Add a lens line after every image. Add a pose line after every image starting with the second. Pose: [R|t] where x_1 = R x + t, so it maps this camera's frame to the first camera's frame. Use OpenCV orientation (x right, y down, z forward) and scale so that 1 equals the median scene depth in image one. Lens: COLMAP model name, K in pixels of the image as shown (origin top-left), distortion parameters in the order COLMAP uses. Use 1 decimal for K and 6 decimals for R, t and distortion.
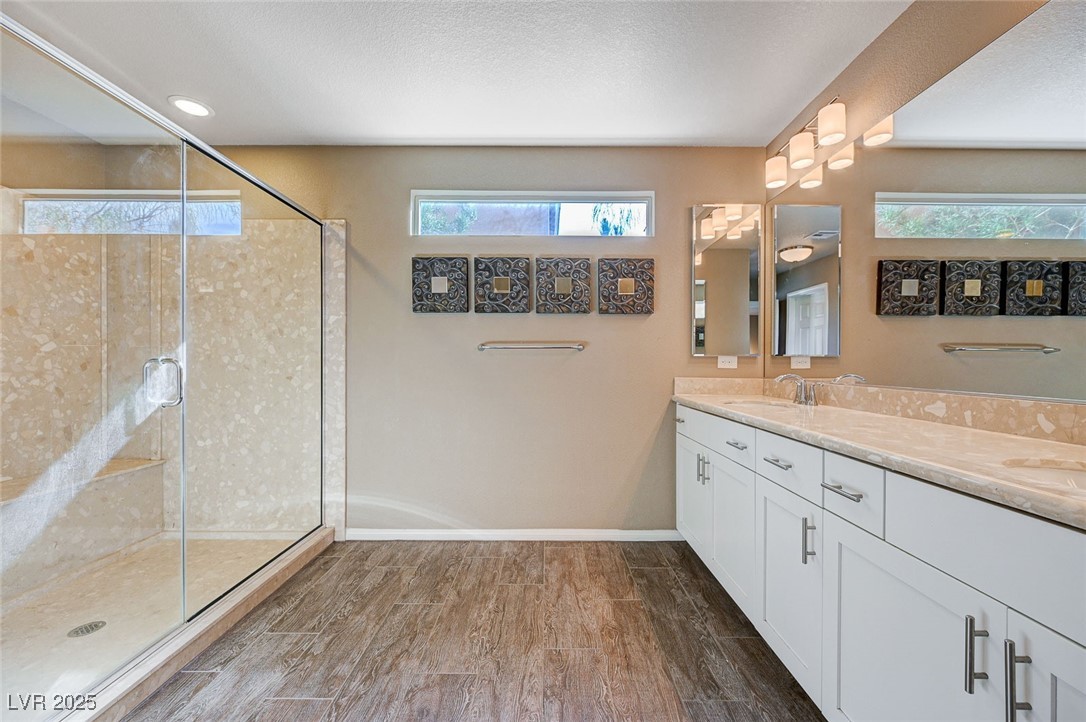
lens RADIAL K [[429.8, 0, 543.0], [0, 429.8, 361.0], [0, 0, 1]] dist [-0.000446, -0.000033]
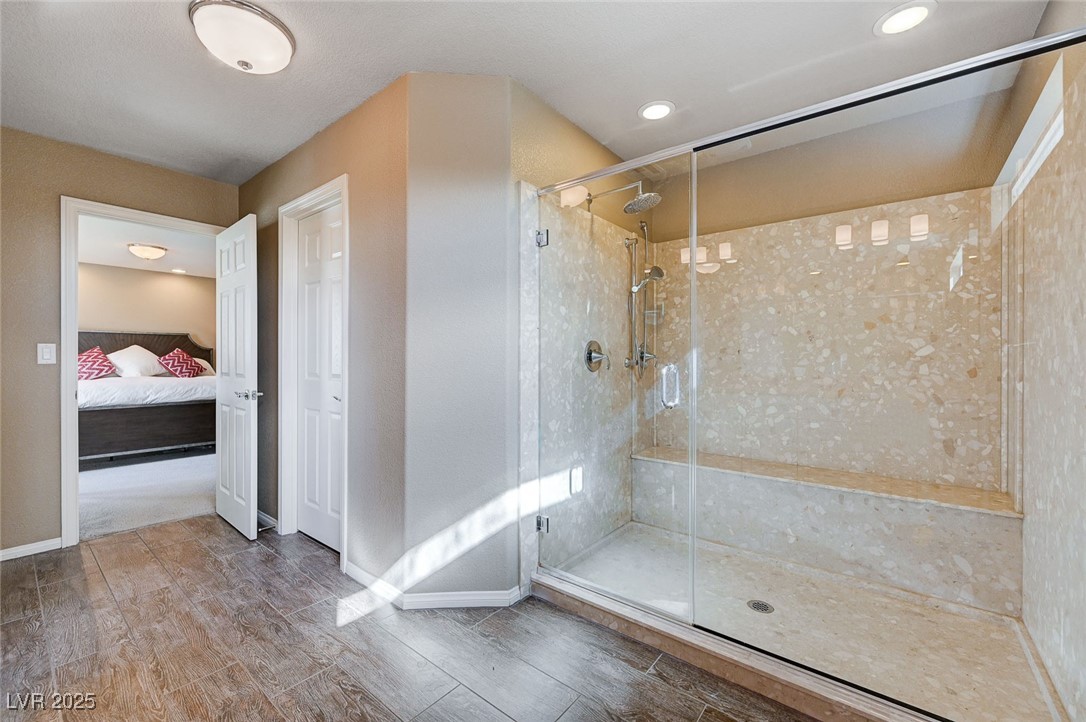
lens RADIAL K [[452.7, 0, 543.0], [0, 452.7, 361.0], [0, 0, 1]] dist [-0.001111, -0.000218]
pose [[-0.622485, 0.001475, -0.782630, 0.158878], [-0.001266, 0.999995, 0.002892, -0.012939], [0.782631, 0.002791, -0.622480, 0.974312]]
